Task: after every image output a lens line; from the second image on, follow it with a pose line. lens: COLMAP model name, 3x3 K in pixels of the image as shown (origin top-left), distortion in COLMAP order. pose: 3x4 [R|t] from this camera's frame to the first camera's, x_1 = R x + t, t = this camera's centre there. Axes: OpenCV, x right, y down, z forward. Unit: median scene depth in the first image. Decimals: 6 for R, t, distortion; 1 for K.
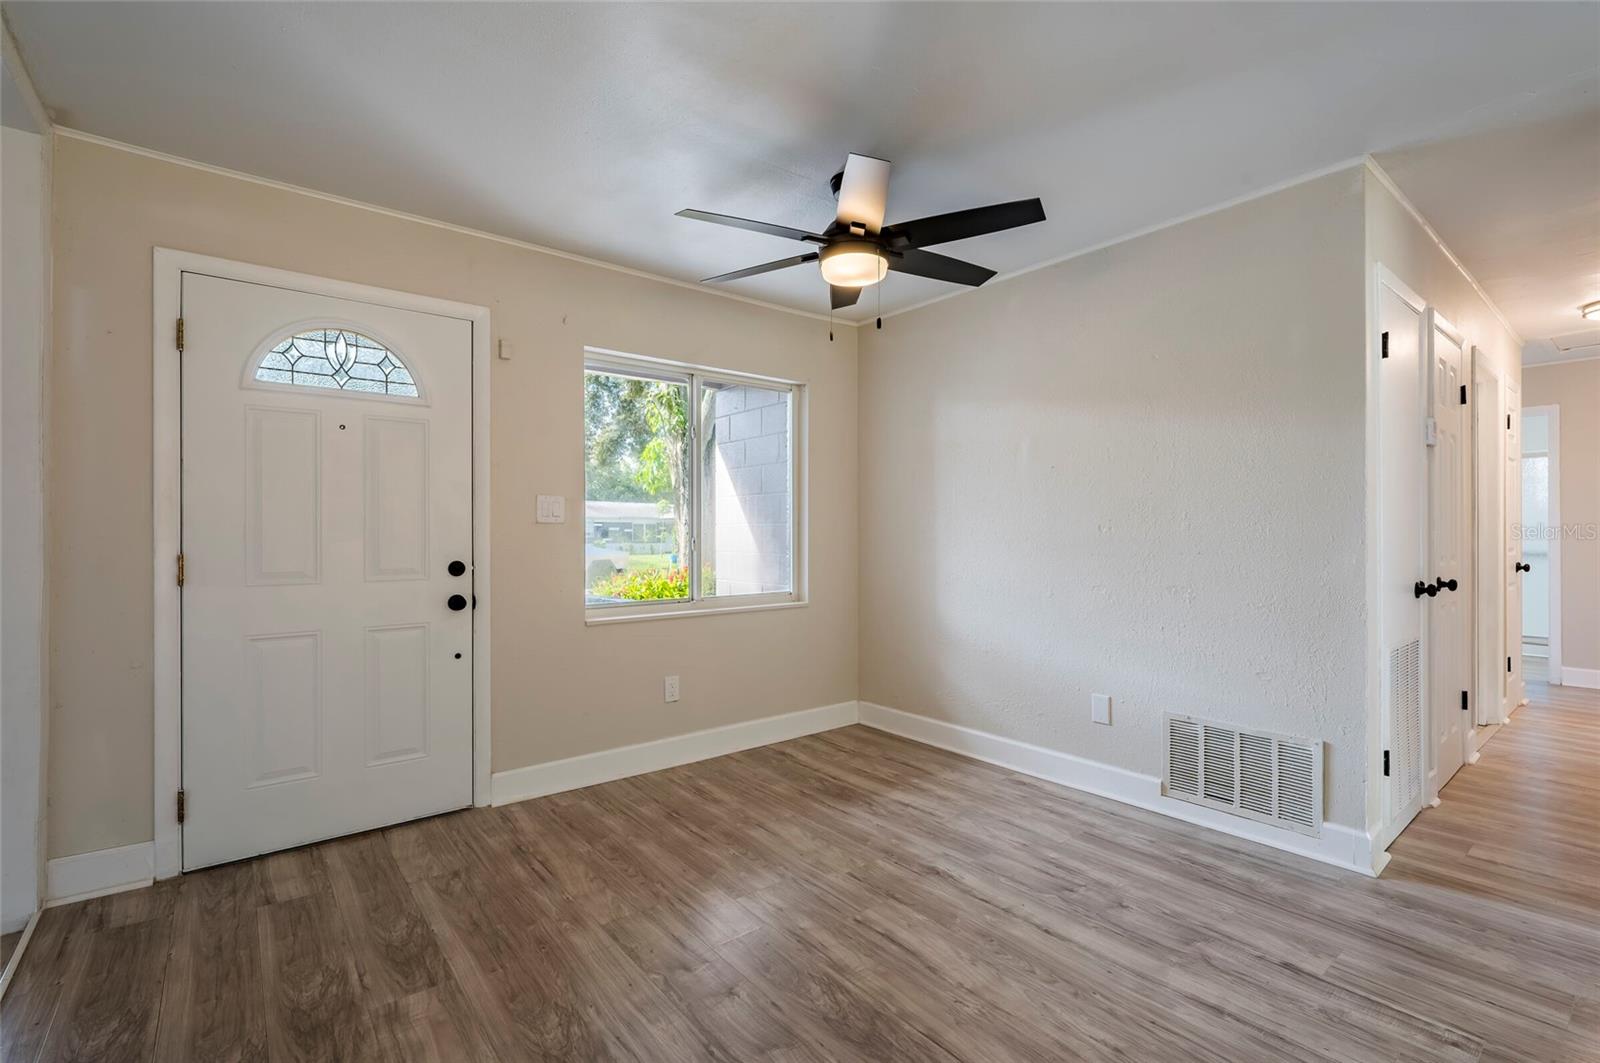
lens RADIAL K [[702.9, 0, 800.0], [0, 702.9, 531.5], [0, 0, 1]] dist [-0.000791, -0.000162]
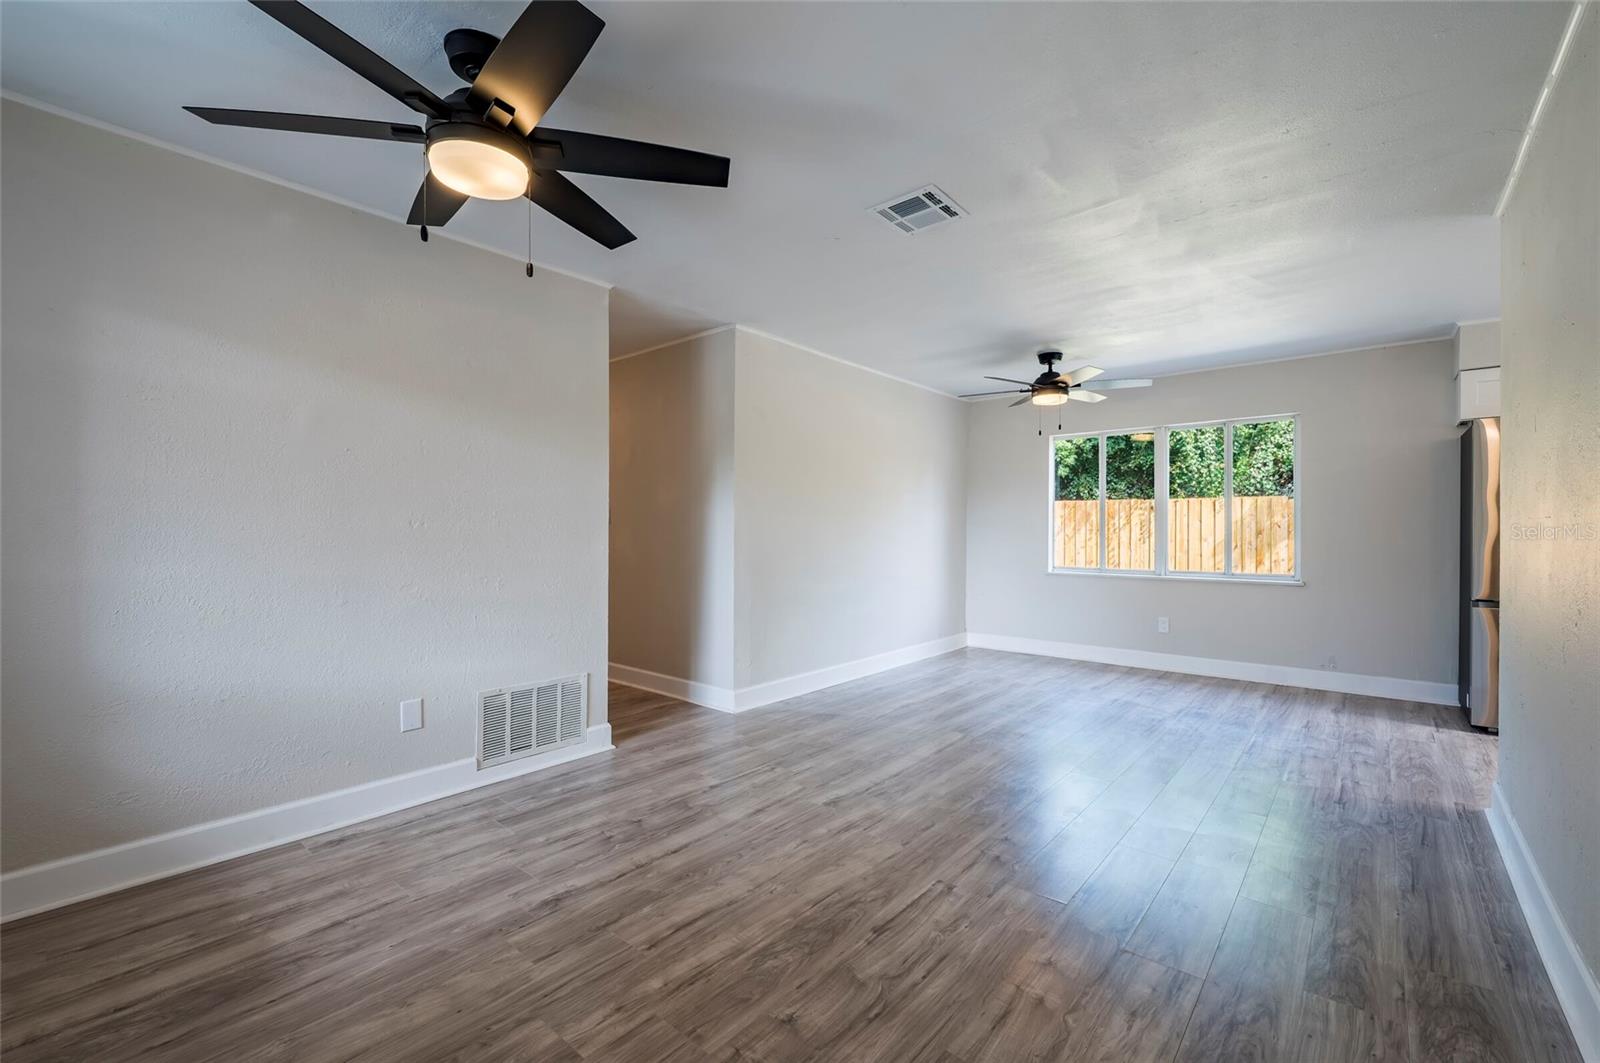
lens RADIAL K [[674.1, 0, 800.0], [0, 674.1, 531.5], [0, 0, 1]] dist [-0.000394, -0.000294]
pose [[-0.178849, -0.001927, 0.983875, -0.669839], [-0.005078, 0.999987, 0.001035, 0.003051], [-0.983863, -0.004811, -0.178856, 0.783698]]
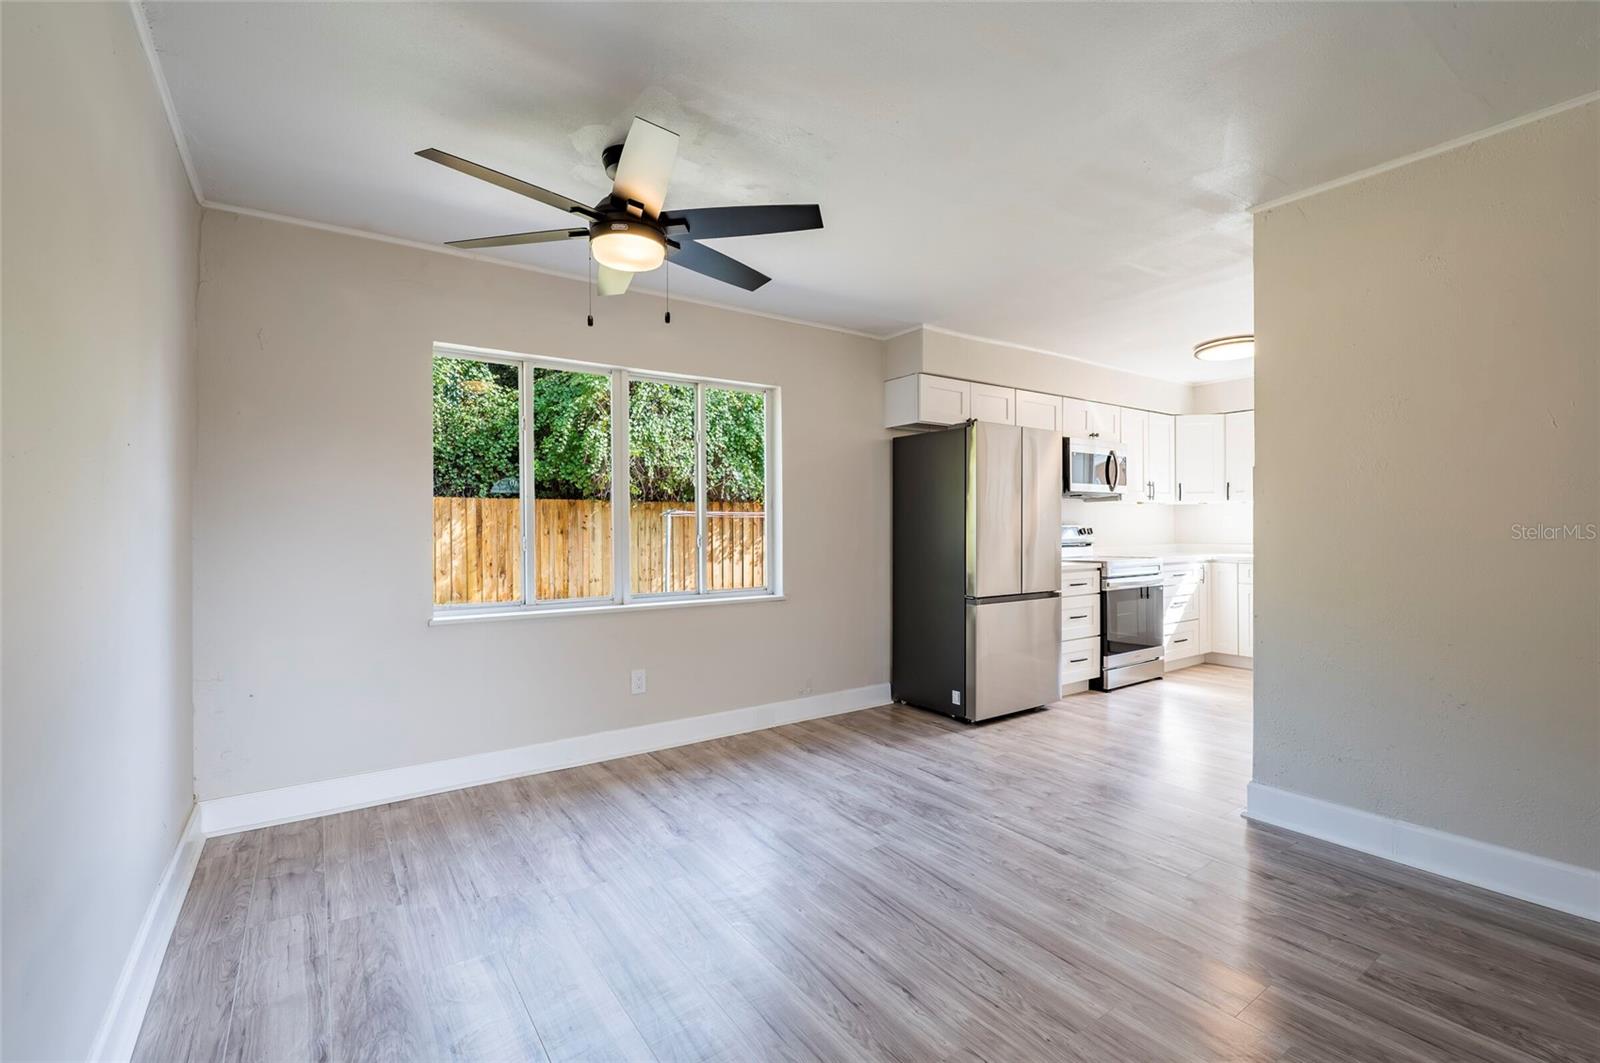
lens RADIAL K [[700.8, 0, 803.2], [0, 700.8, 528.6], [0, 0, 1]] dist [-0.002996, -0.000768]
pose [[-0.997507, 0.008281, 0.070086, 0.769505], [0.007846, 0.999948, -0.006475, -0.001253], [-0.070136, -0.005909, -0.997520, 0.654869]]
